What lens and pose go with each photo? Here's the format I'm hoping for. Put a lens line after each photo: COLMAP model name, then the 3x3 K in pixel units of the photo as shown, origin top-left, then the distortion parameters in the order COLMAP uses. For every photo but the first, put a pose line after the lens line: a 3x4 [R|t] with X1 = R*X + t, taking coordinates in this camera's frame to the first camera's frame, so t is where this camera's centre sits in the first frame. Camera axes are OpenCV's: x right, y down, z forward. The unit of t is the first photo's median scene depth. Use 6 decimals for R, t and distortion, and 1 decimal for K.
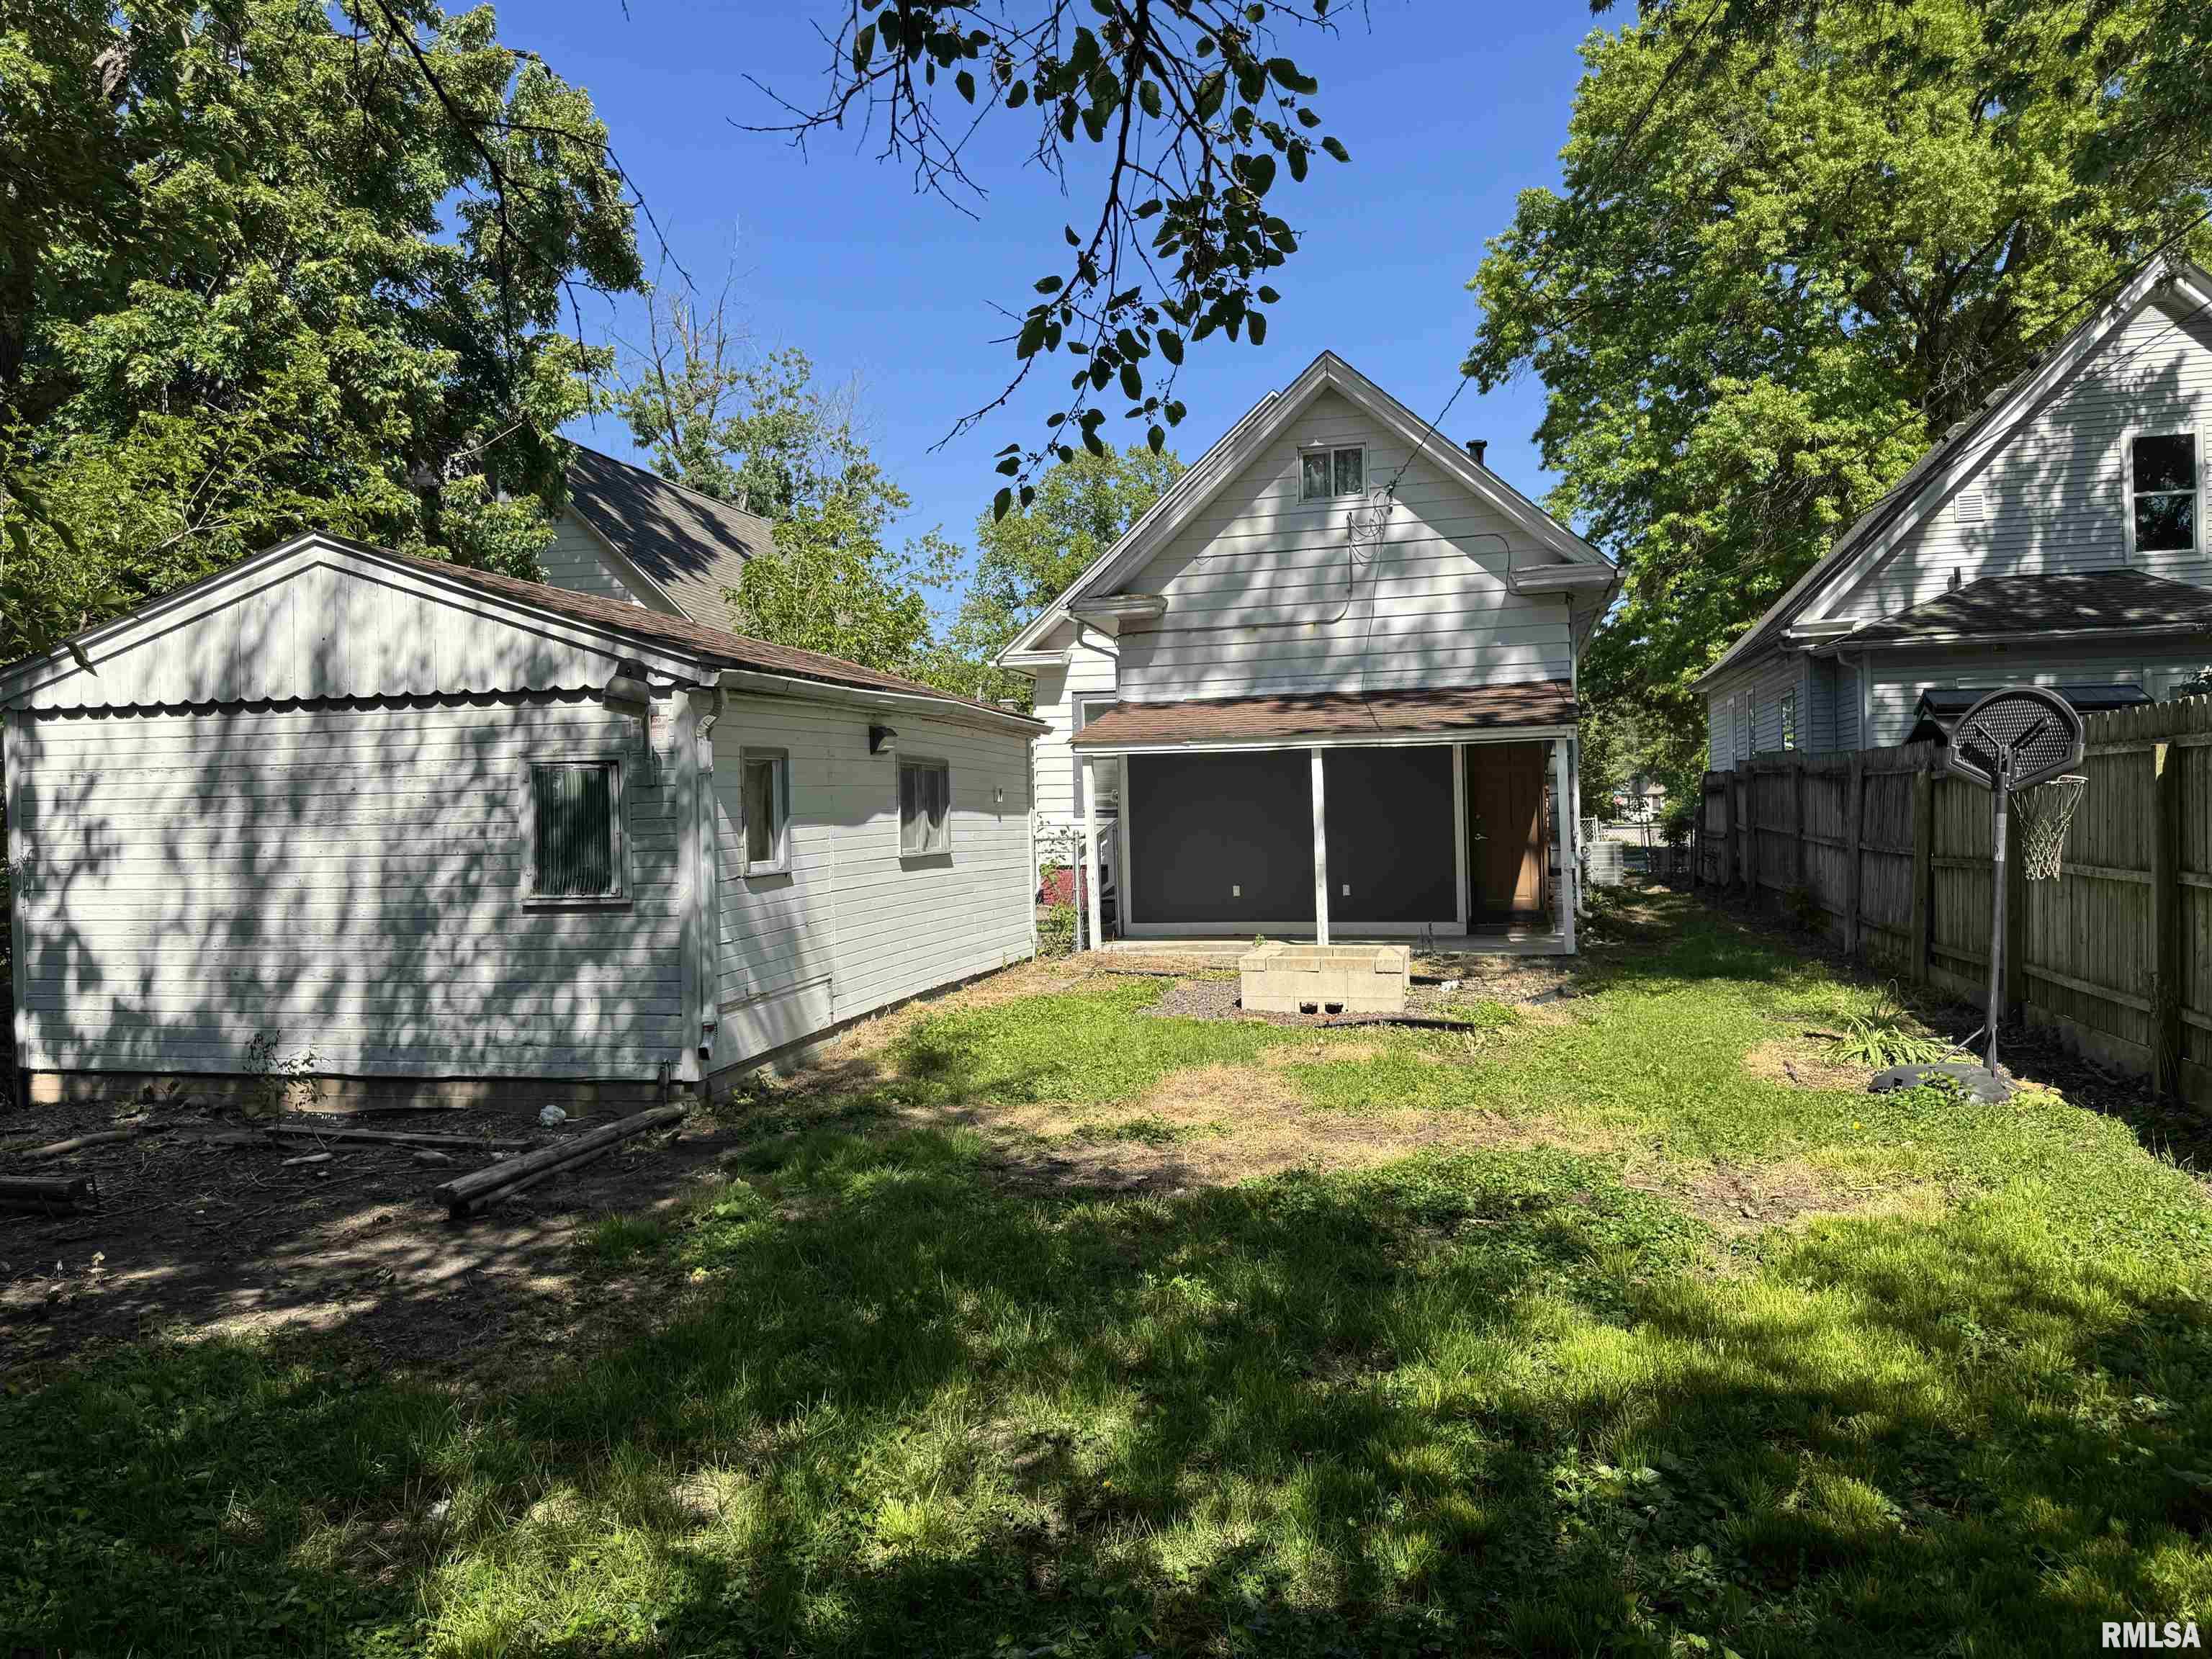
lens RADIAL K [[1528.5, 0, 1111.3], [0, 1528.5, 823.2], [0, 0, 1]] dist [0.076916, -0.115242]
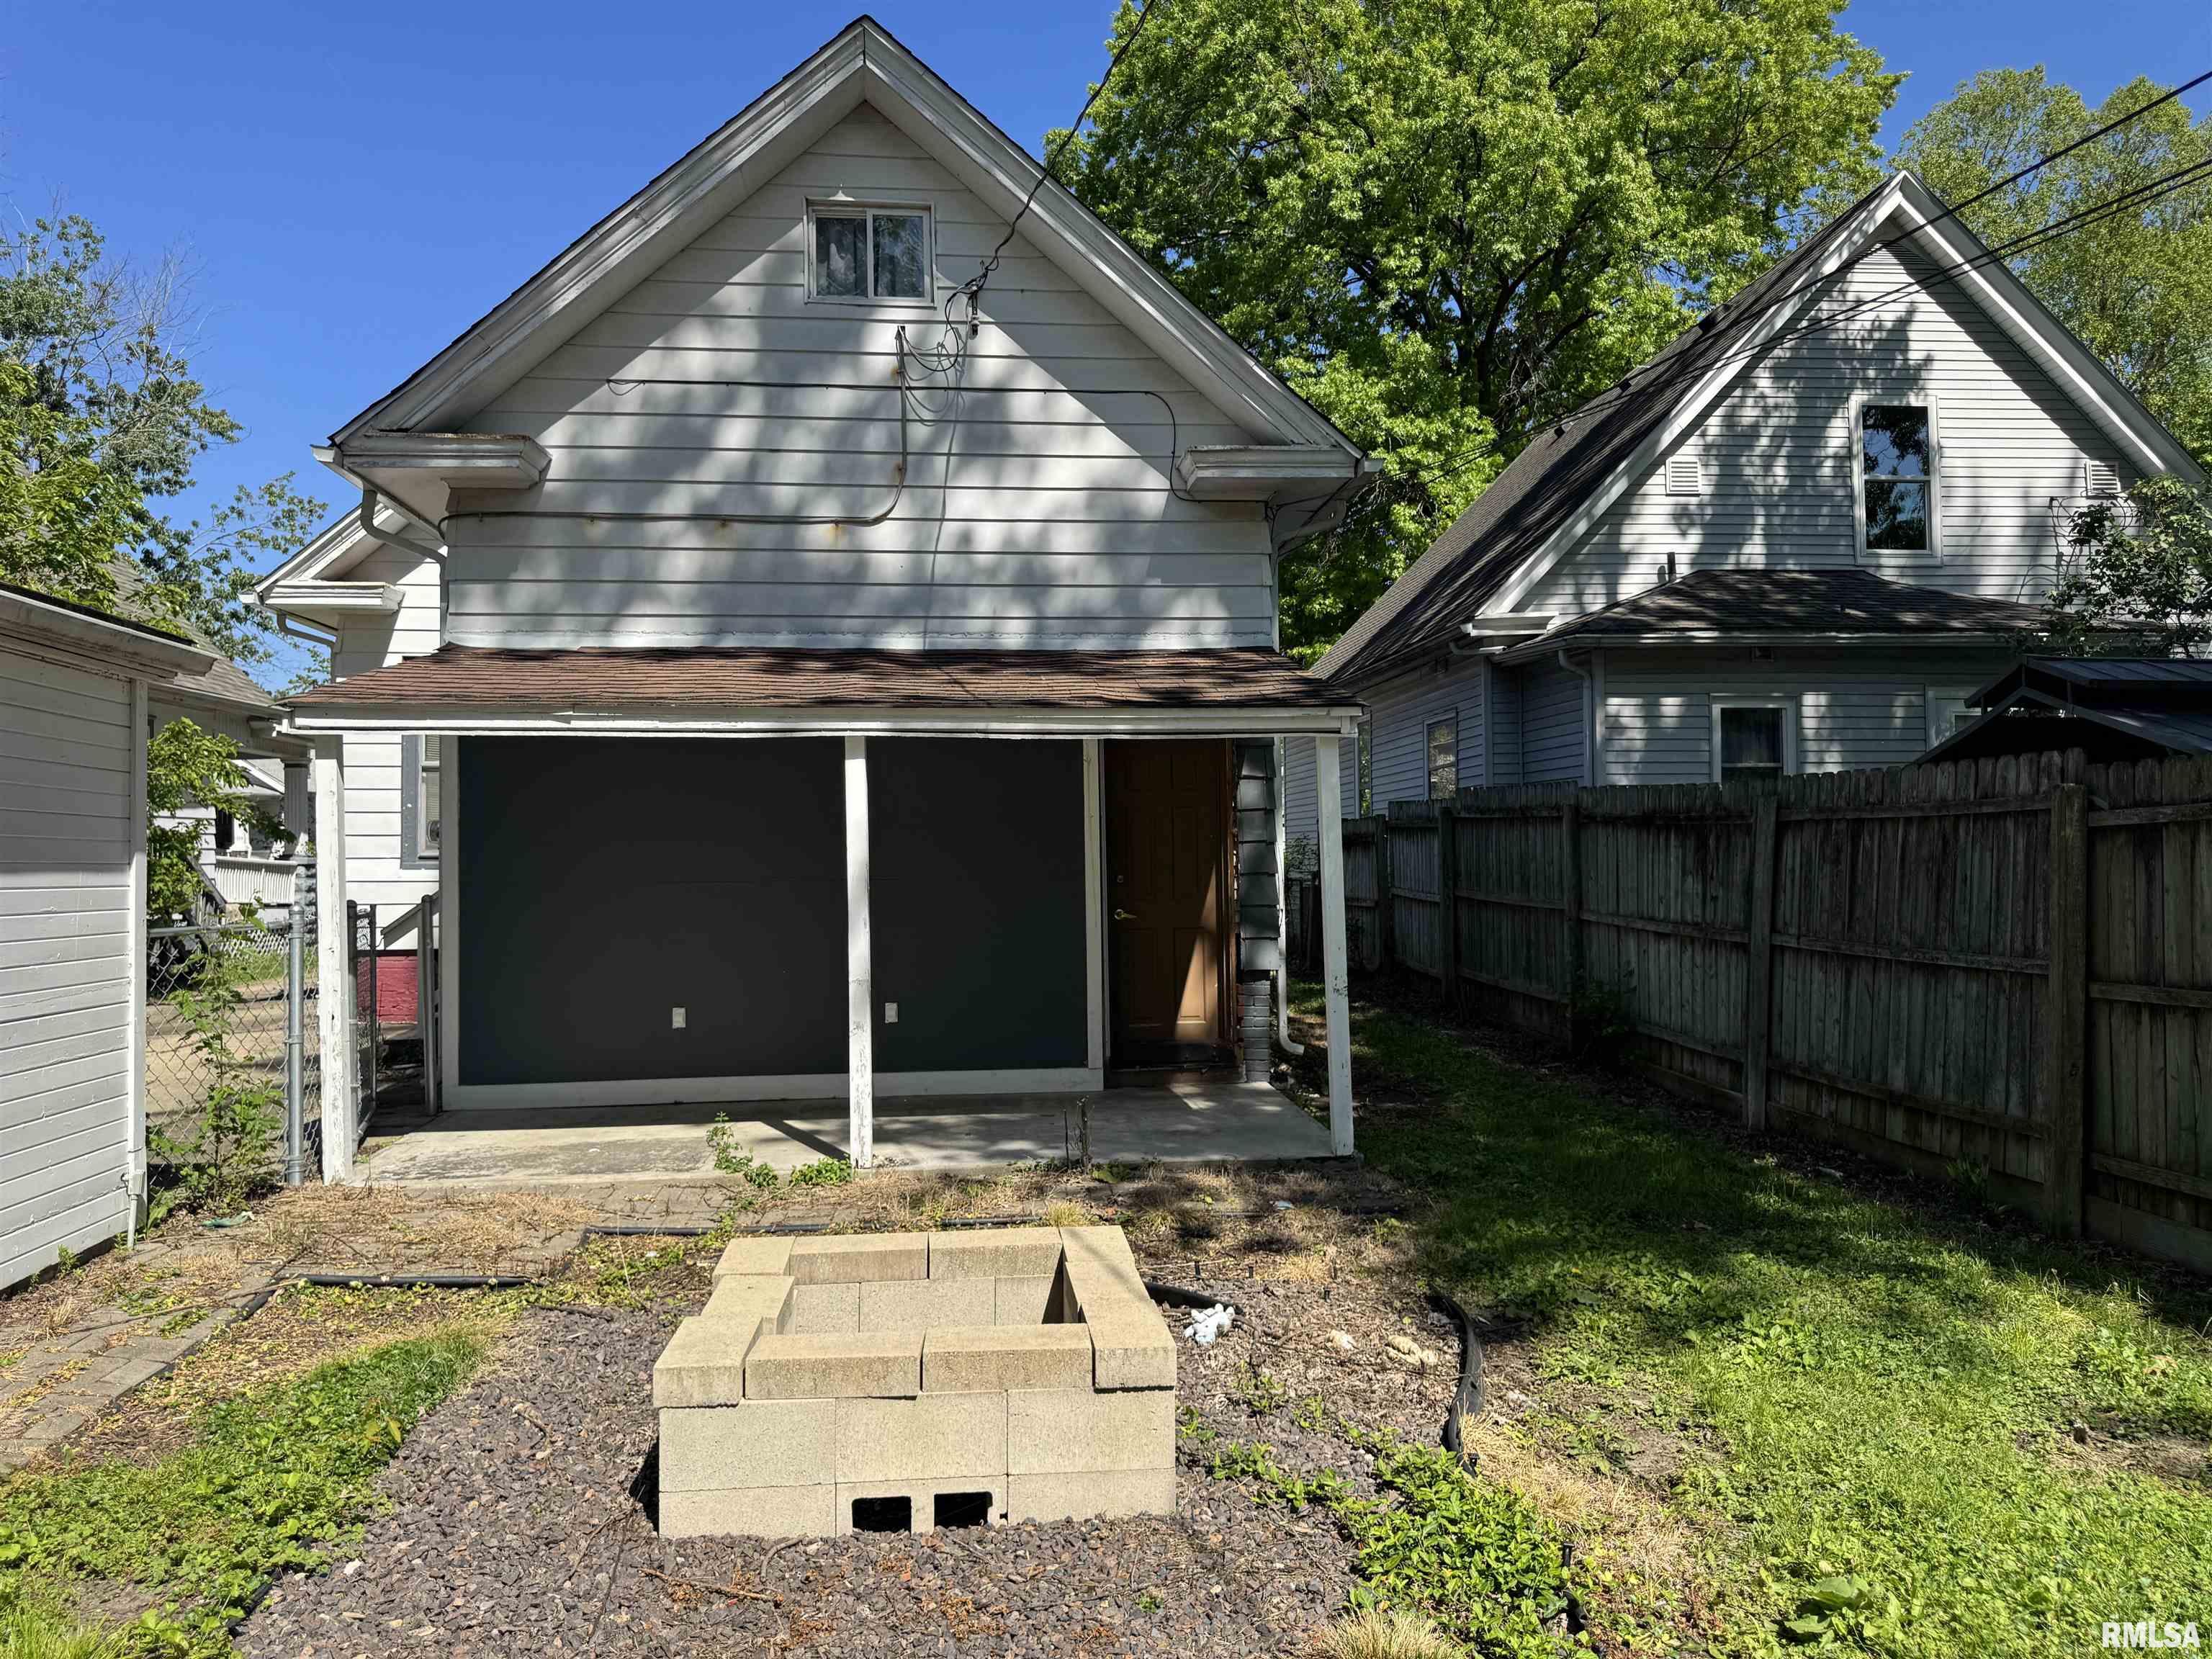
lens RADIAL K [[1537.1, 0, 1113.3], [0, 1537.1, 836.7], [0, 0, 1]] dist [0.088254, -0.113508]
pose [[0.941470, 0.018482, 0.336590, 0.035132], [-0.011225, 0.999661, -0.023496, -0.005475], [-0.336910, 0.018342, 0.941358, 0.378207]]
